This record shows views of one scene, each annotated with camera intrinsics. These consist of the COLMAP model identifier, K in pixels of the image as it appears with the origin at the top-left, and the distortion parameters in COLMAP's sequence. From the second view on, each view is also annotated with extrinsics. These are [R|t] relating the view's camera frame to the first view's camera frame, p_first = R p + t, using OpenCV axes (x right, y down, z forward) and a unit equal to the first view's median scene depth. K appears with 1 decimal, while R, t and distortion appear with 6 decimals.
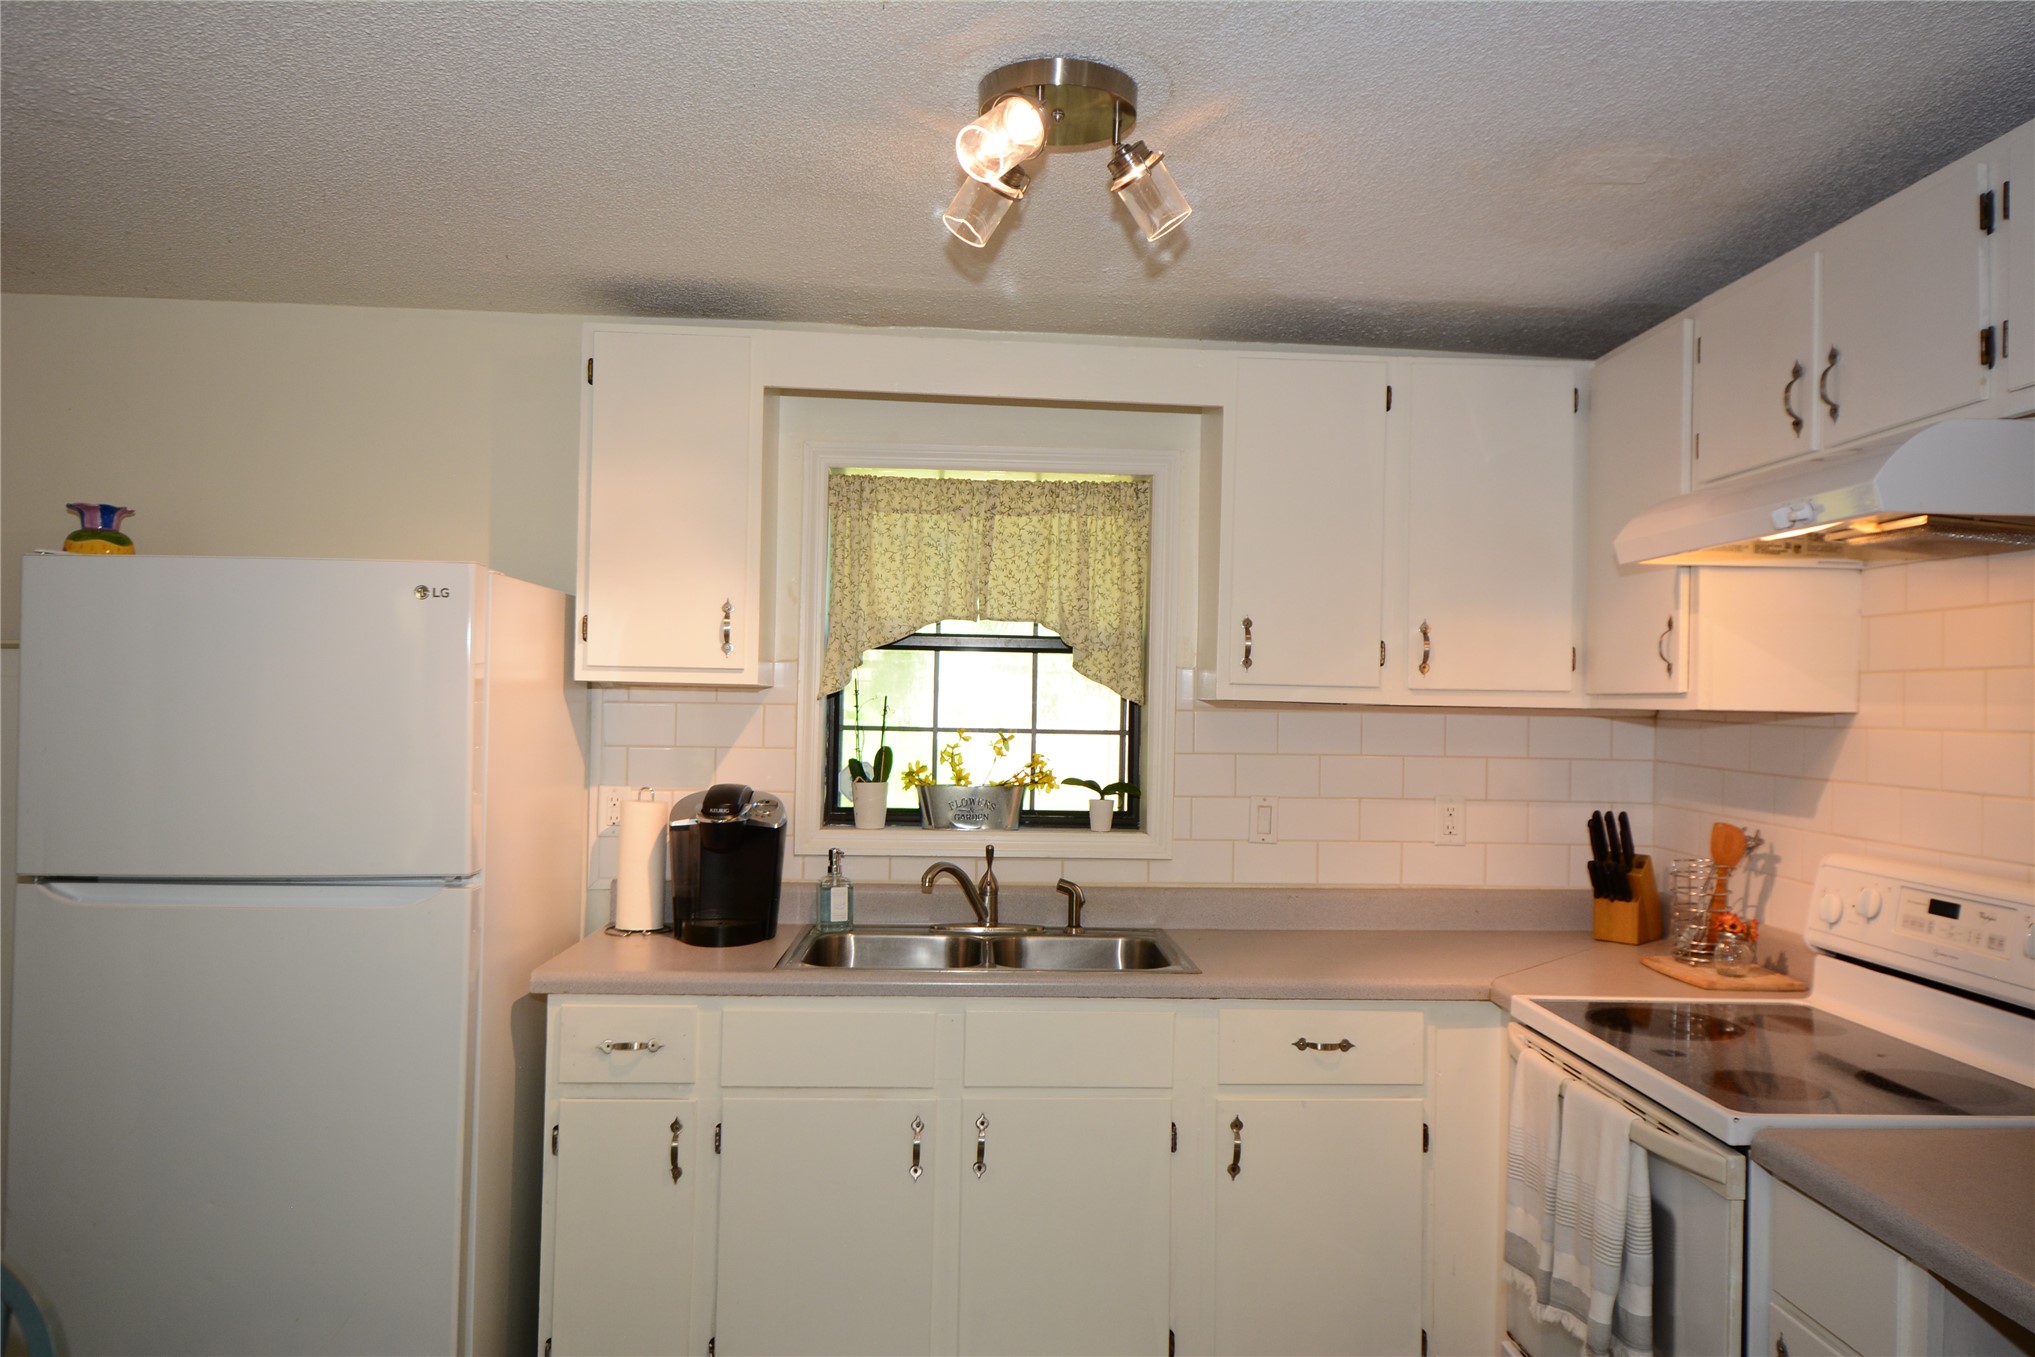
lens RADIAL K [[1520.7, 0, 1017.5], [0, 1520.7, 678.5], [0, 0, 1]] dist [-0.007084, -0.003337]
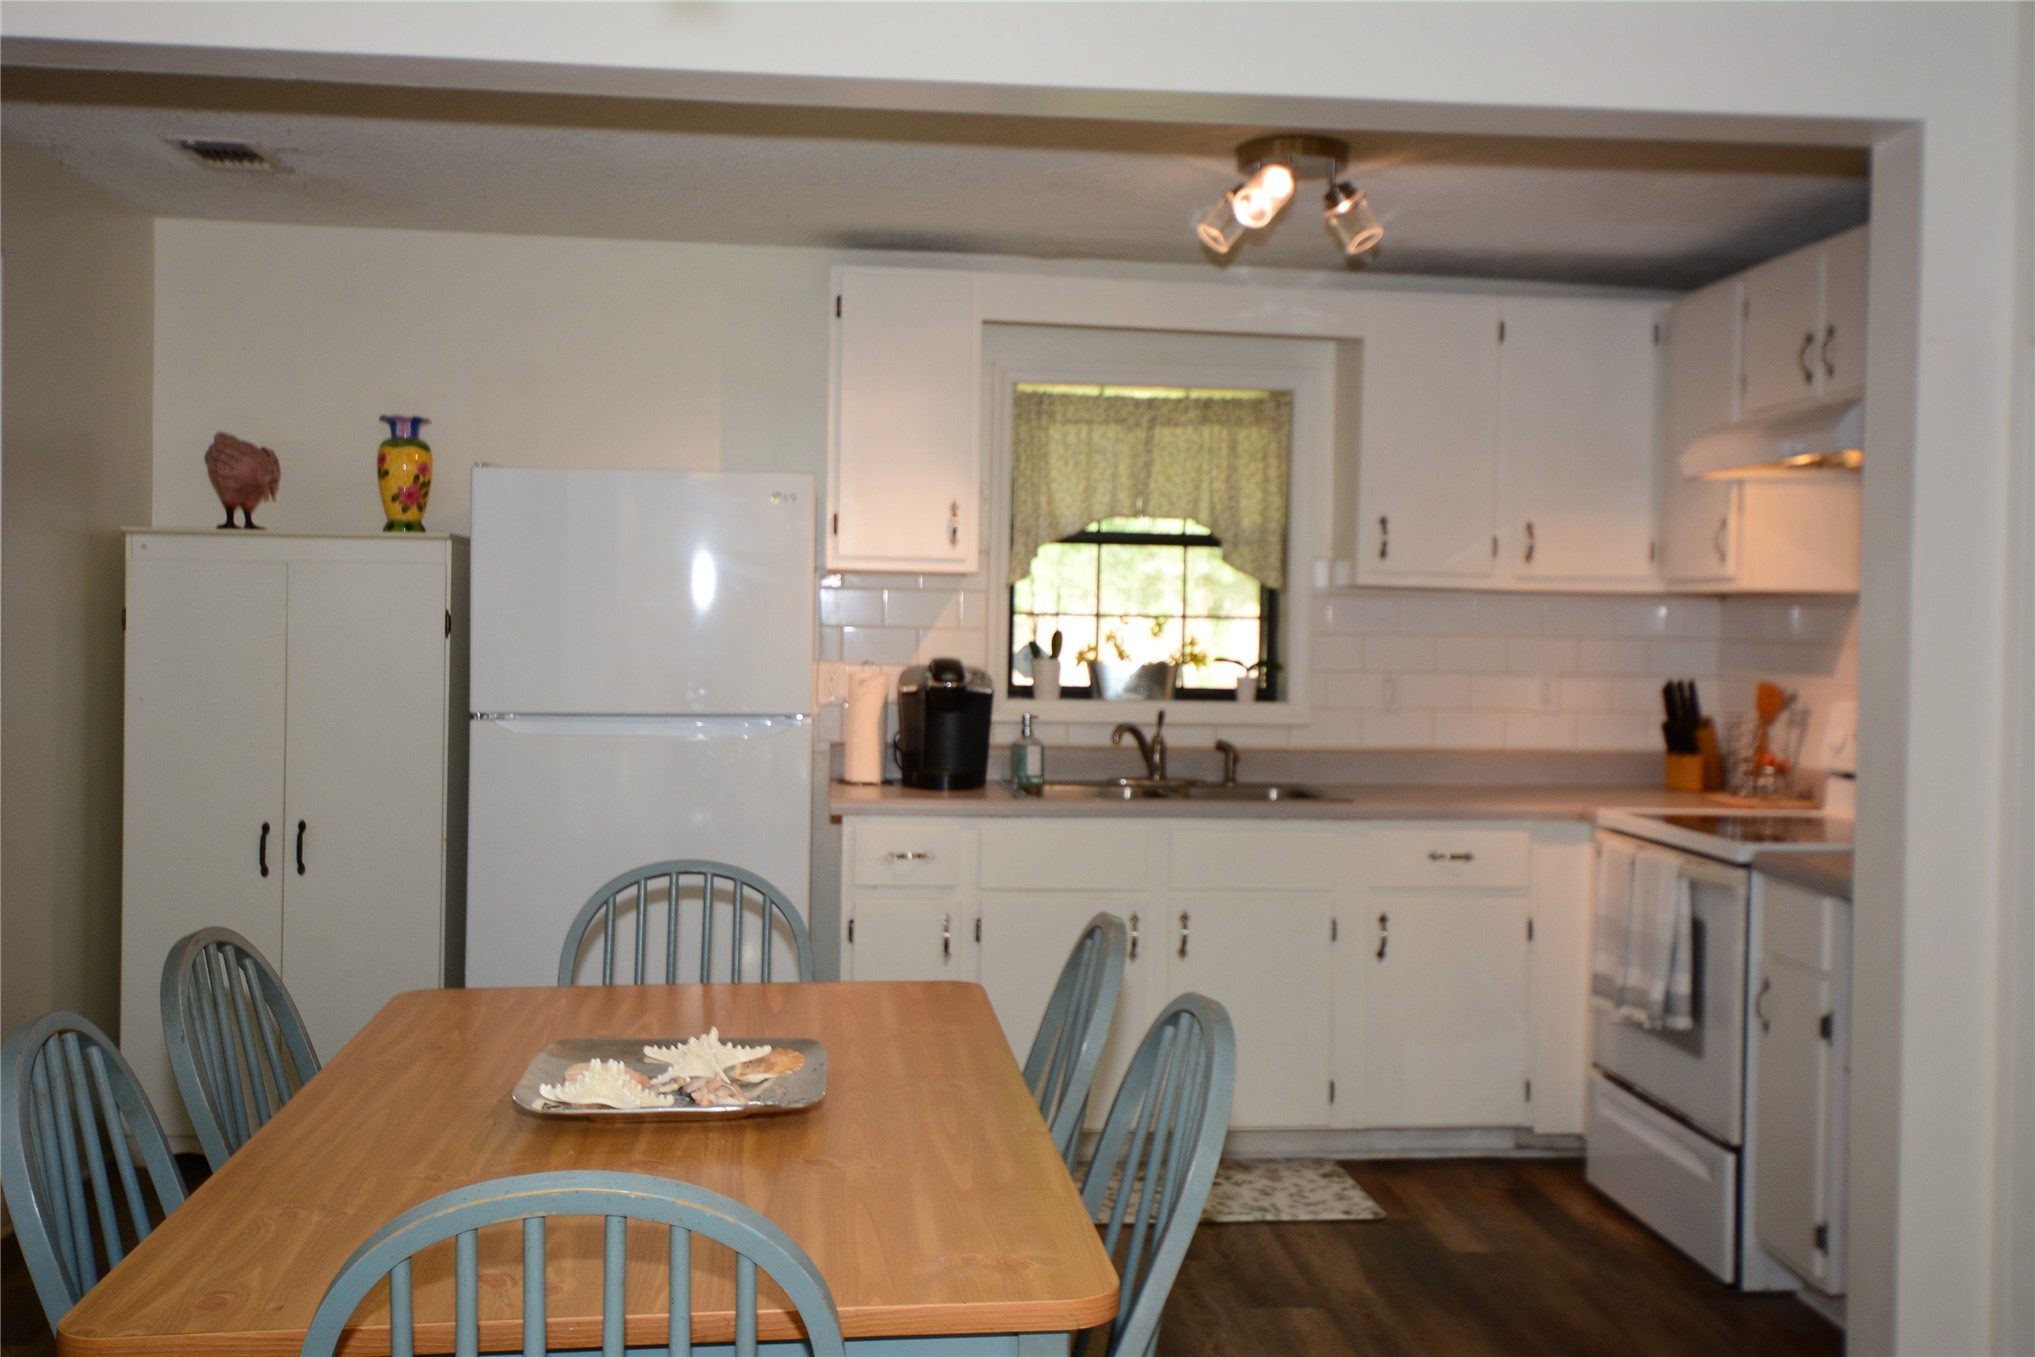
lens RADIAL K [[2197.7, 0, 1017.5], [0, 2197.7, 678.5], [0, 0, 1]] dist [0.001007, 0.002667]
pose [[0.998442, -0.001340, 0.055786, -0.221102], [-0.000714, 0.999323, 0.036792, 0.022423], [-0.055798, -0.036775, 0.997765, -0.677605]]
